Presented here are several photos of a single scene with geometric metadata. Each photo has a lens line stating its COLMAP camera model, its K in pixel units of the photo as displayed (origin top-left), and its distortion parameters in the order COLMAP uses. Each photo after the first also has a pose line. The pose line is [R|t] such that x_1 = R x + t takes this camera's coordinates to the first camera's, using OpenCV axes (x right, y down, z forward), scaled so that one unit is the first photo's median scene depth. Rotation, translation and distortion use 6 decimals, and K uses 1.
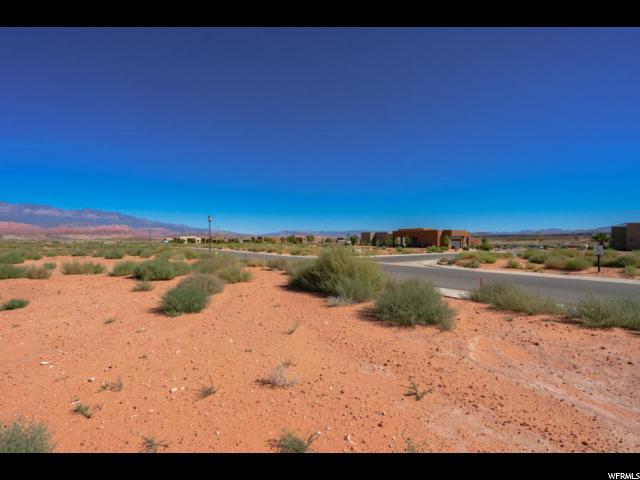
lens RADIAL K [[290.6, 0, 320.0], [0, 290.6, 240.0], [0, 0, 1]] dist [0.000666, 0.000185]
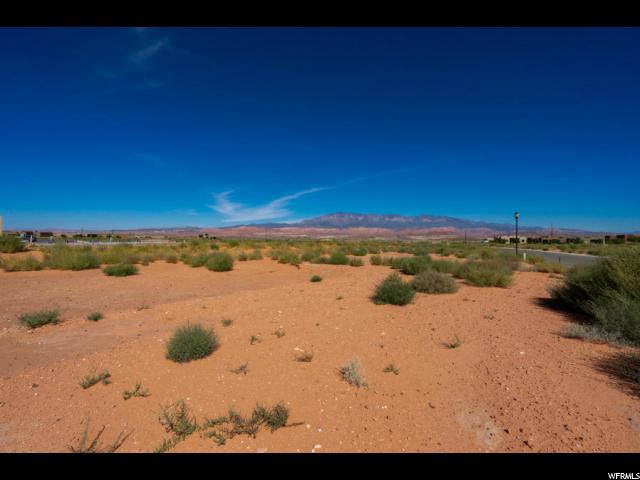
lens RADIAL K [[290.6, 0, 320.0], [0, 290.6, 240.0], [0, 0, 1]] dist [0.000666, 0.000185]
pose [[0.524079, -0.003055, -0.851664, 0.129249], [0.002732, 0.999994, -0.001906, 0.003939], [0.851665, -0.001328, 0.524084, 0.074863]]
